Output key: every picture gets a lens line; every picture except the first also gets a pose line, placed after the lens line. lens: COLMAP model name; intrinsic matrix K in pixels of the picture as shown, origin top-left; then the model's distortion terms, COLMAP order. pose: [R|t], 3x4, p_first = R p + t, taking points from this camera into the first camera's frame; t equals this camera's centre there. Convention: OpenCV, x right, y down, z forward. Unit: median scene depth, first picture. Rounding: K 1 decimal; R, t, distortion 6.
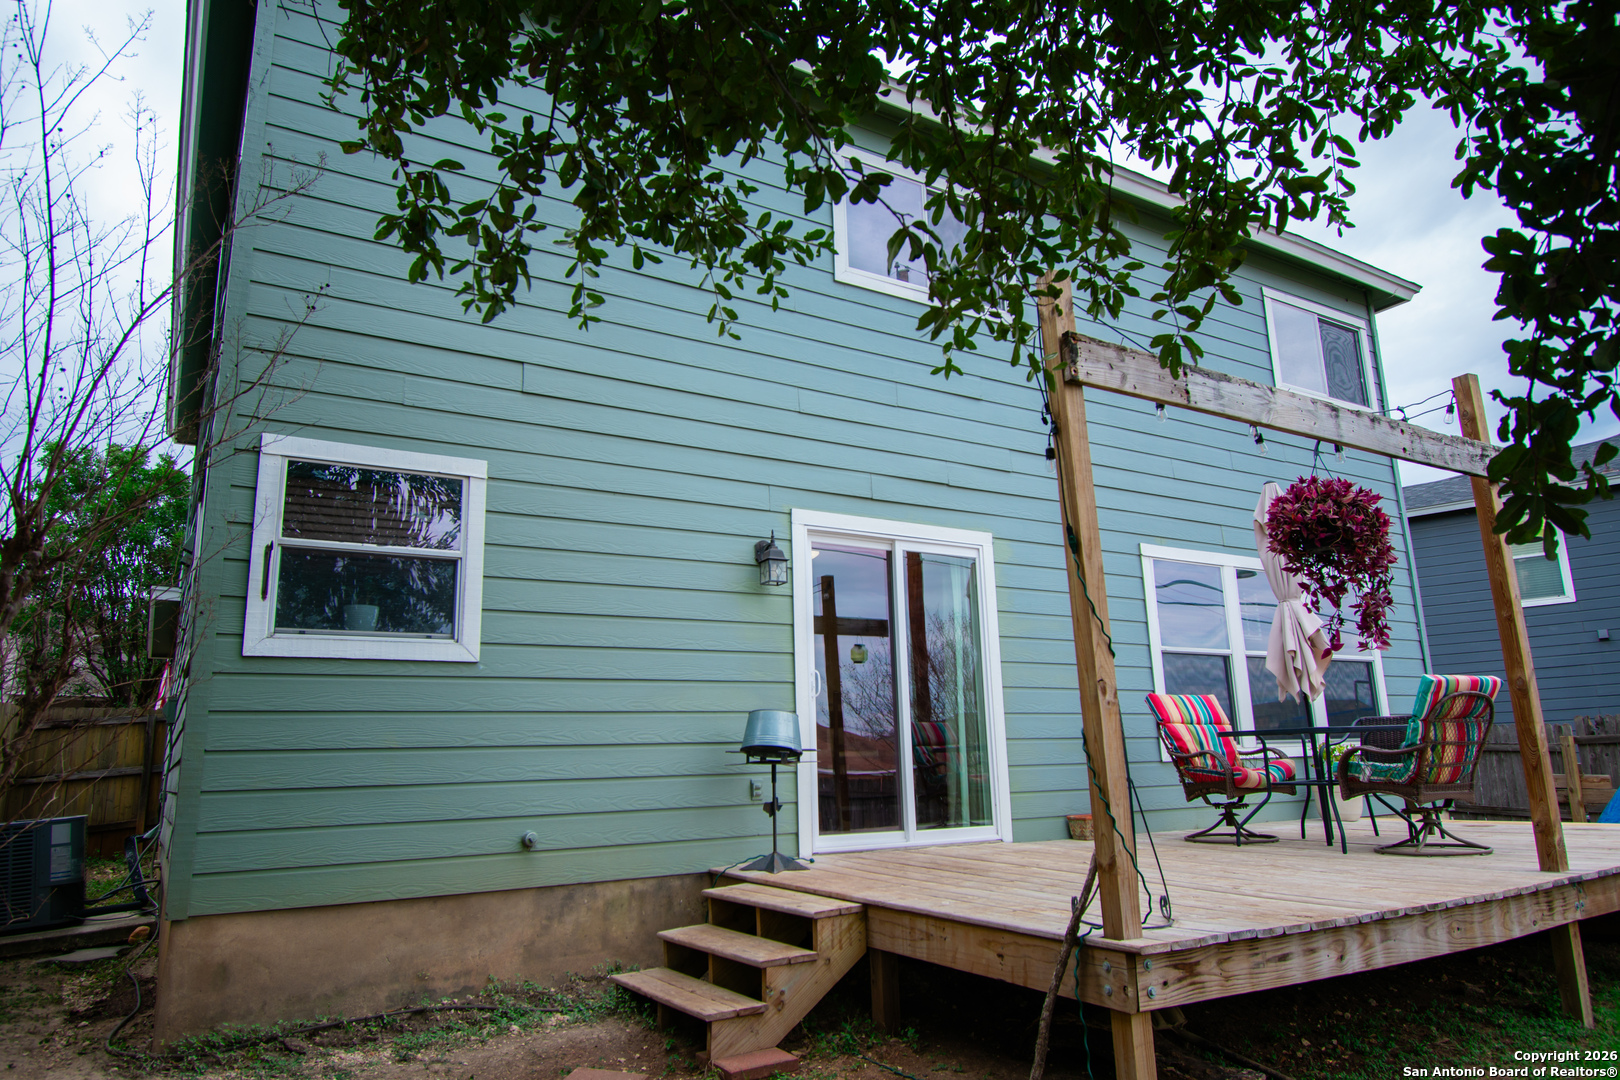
lens RADIAL K [[1046.5, 0, 804.8], [0, 1046.5, 535.6], [0, 0, 1]] dist [0.001369, -0.003331]
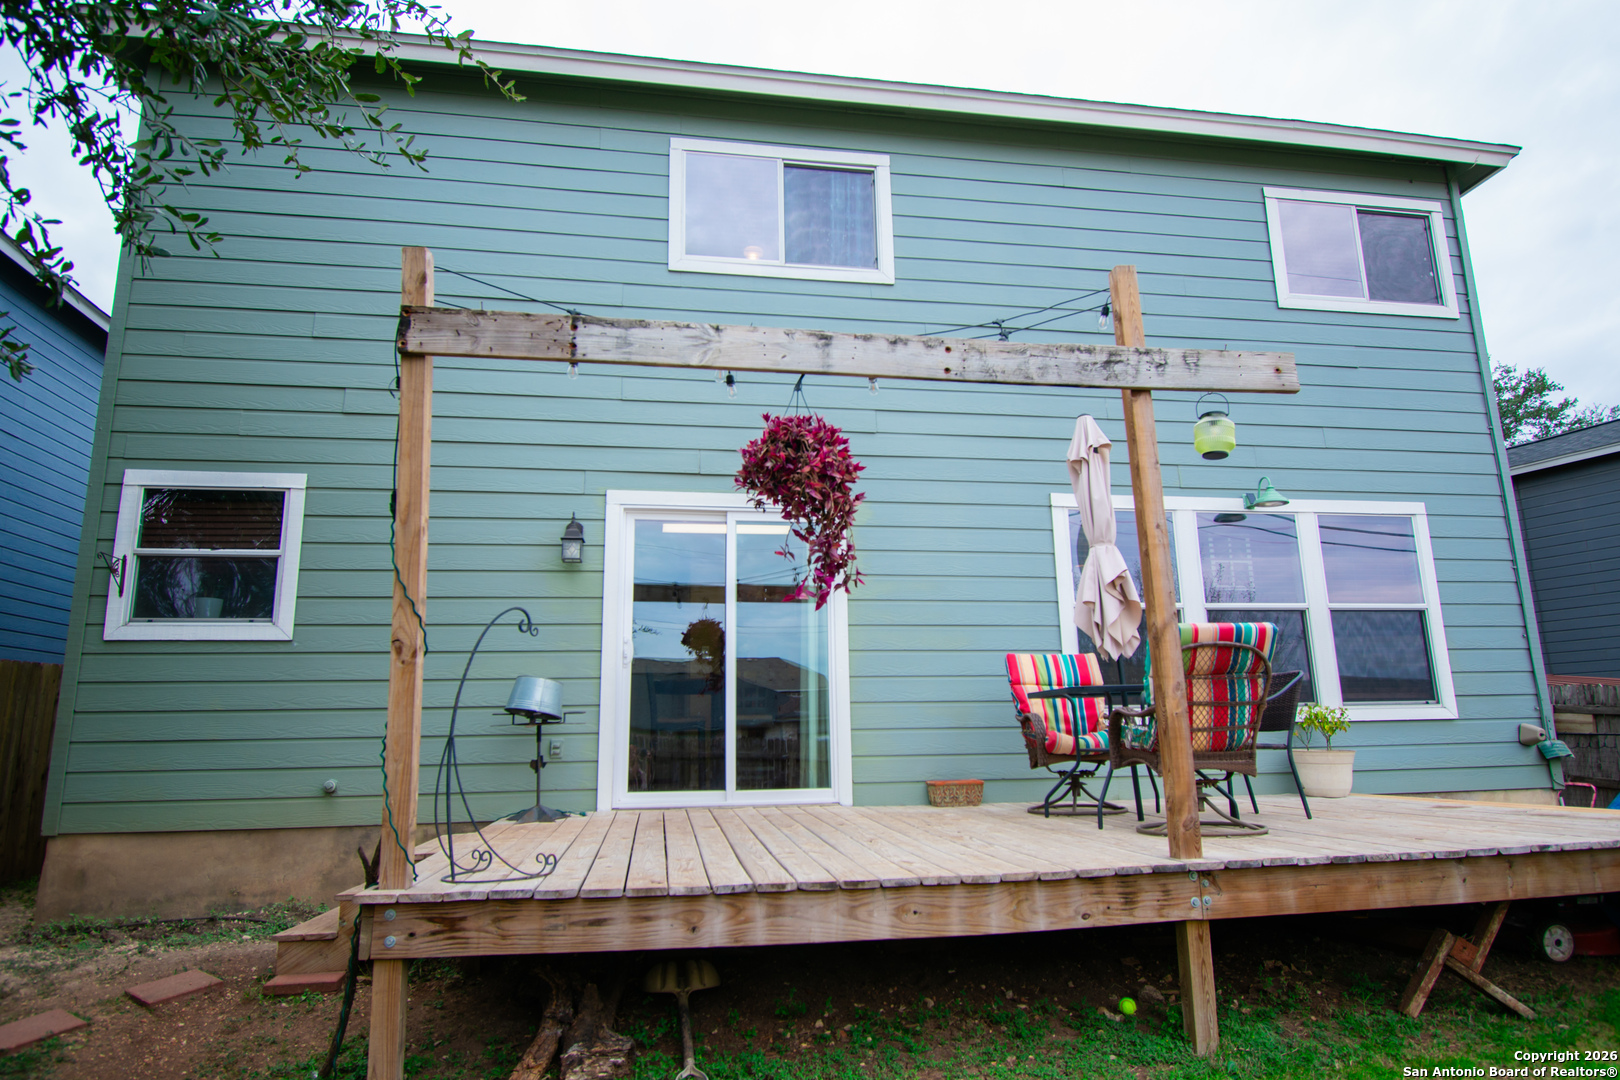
lens RADIAL K [[981.9, 0, 813.3], [0, 981.9, 538.7], [0, 0, 1]] dist [0.002796, -0.013570]
pose [[0.927477, -0.066312, -0.367953, 0.700814], [0.073551, 0.997275, 0.005668, 0.042614], [0.366574, -0.032320, 0.929827, 0.171929]]
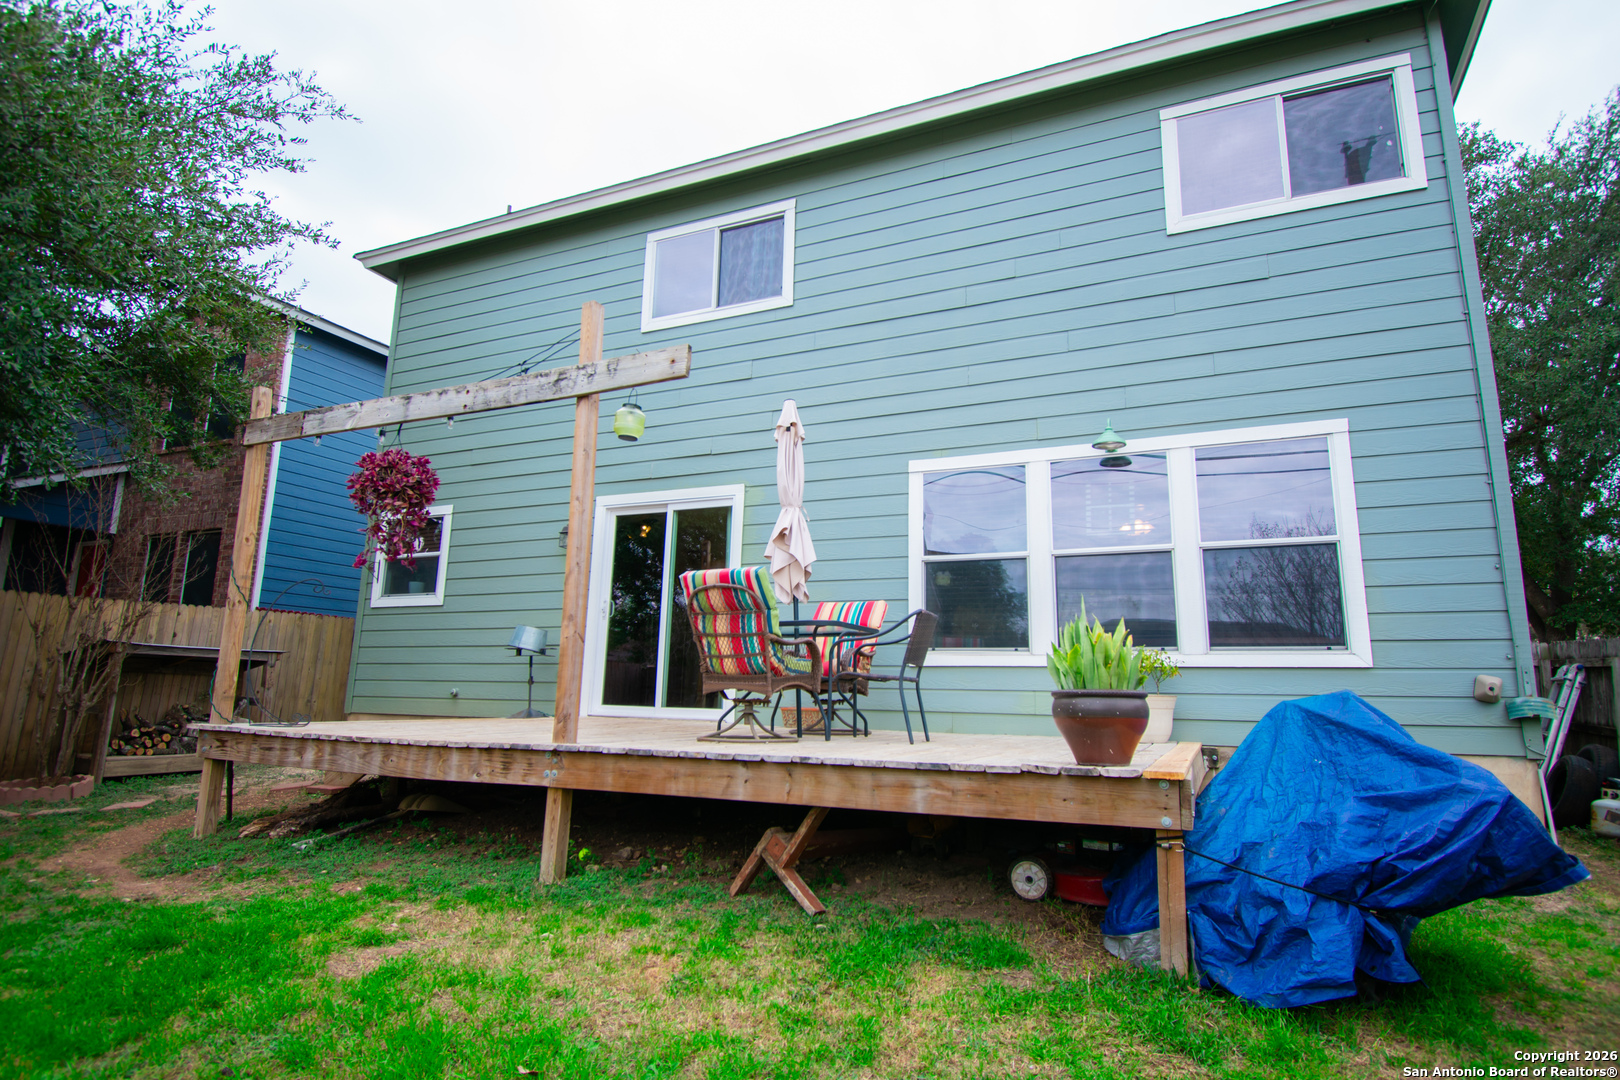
lens RADIAL K [[871.8, 0, 817.5], [0, 871.8, 531.7], [0, 0, 1]] dist [0.001262, -0.004256]
pose [[0.556890, -0.120910, -0.821738, 1.551957], [0.139828, 0.988875, -0.050742, 0.173056], [0.818731, -0.086644, 0.567602, 0.671321]]
